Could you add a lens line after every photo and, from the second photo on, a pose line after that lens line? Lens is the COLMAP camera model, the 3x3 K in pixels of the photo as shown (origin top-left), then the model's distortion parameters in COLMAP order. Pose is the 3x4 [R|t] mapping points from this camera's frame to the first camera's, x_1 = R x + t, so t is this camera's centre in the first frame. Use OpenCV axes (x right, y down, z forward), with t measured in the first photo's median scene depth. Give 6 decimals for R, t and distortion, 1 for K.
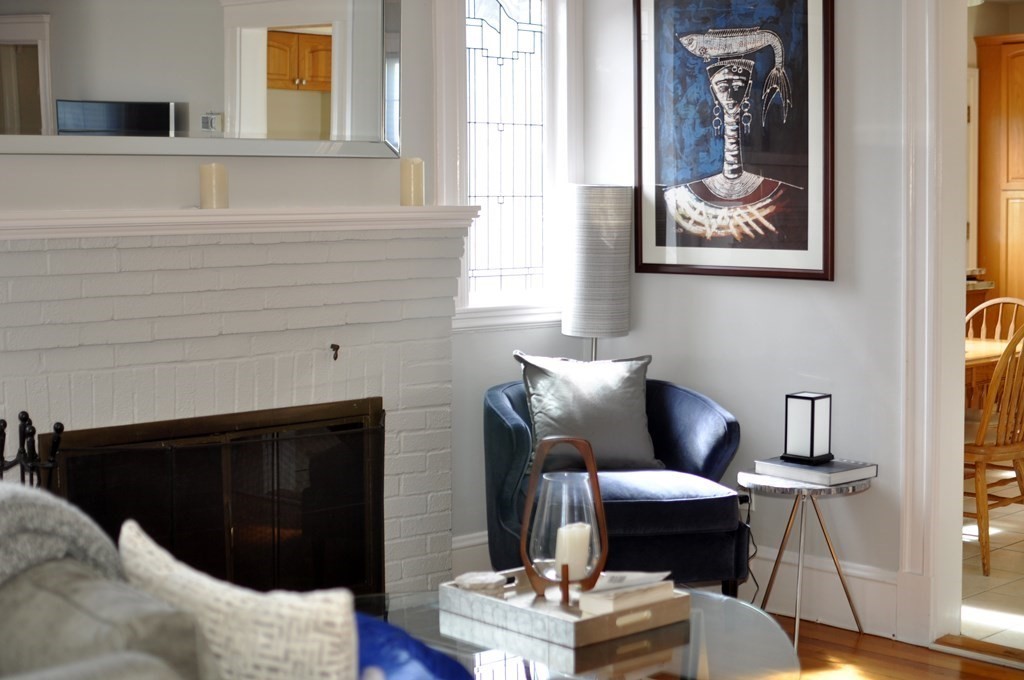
lens RADIAL K [[1570.1, 0, 506.9], [0, 1570.1, 336.9], [0, 0, 1]] dist [-0.166044, 0.000000]
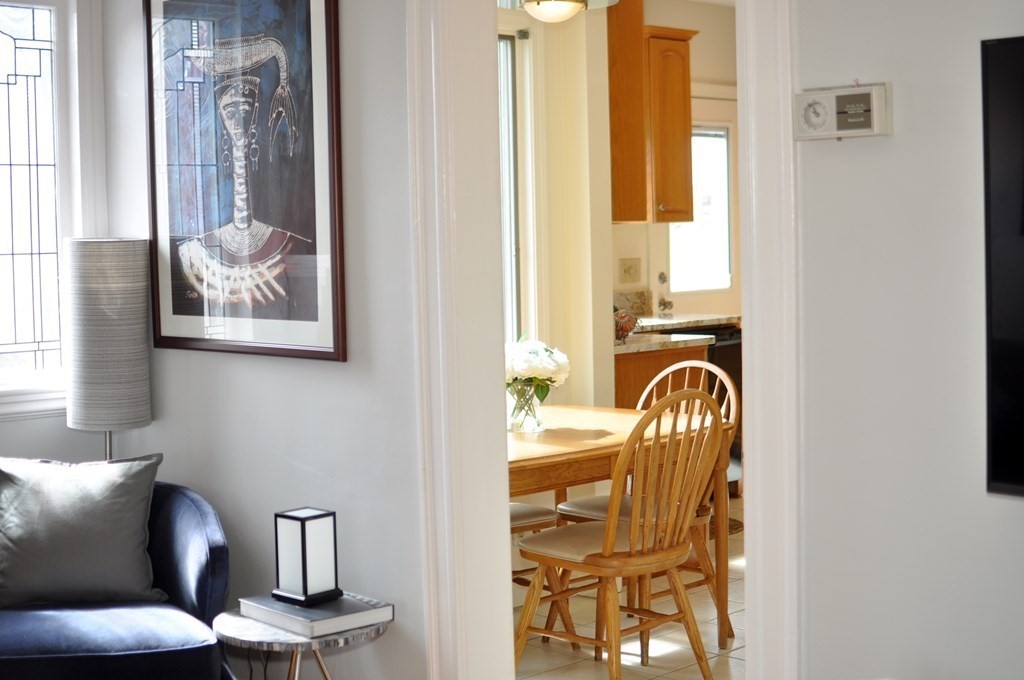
lens RADIAL K [[1570.1, 0, 513.4], [0, 1570.1, 339.2], [0, 0, 1]] dist [-0.166044, 0.000000]
pose [[0.998691, -0.014999, 0.048893, 0.242087], [0.015919, 0.999702, -0.018484, -0.029876], [-0.048602, 0.019238, 0.998633, 0.215946]]
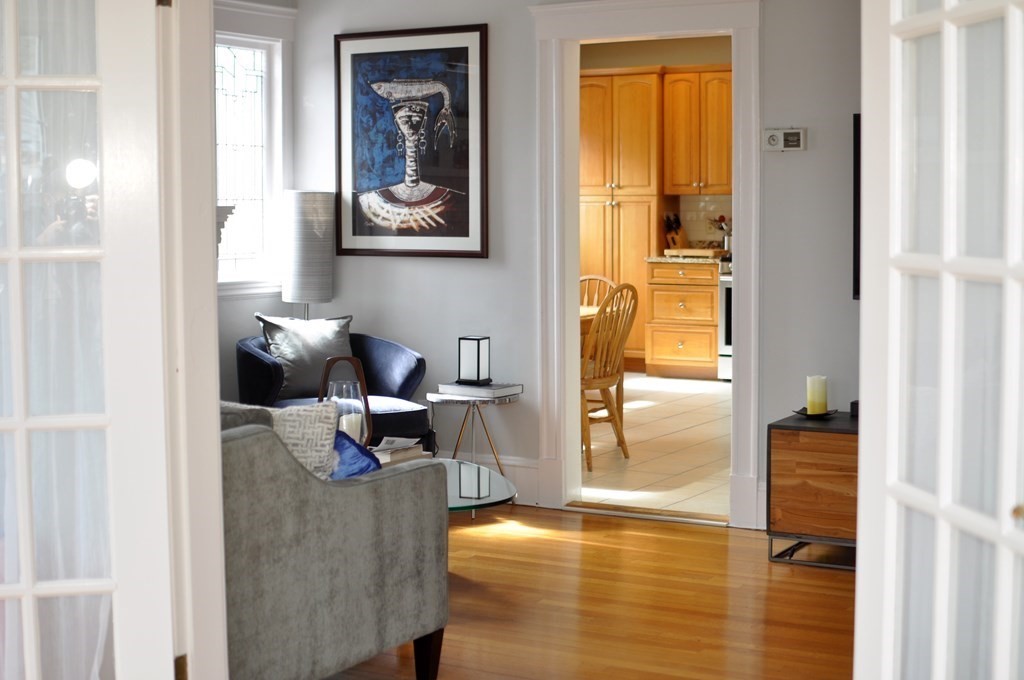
lens RADIAL K [[1570.1, 0, 510.4], [0, 1570.1, 338.7], [0, 0, 1]] dist [-0.166044, 0.000000]
pose [[0.956662, -0.019377, 0.290555, -0.181857], [0.020091, 0.999798, 0.000526, 0.035687], [-0.290507, 0.005335, 0.956858, -0.366153]]
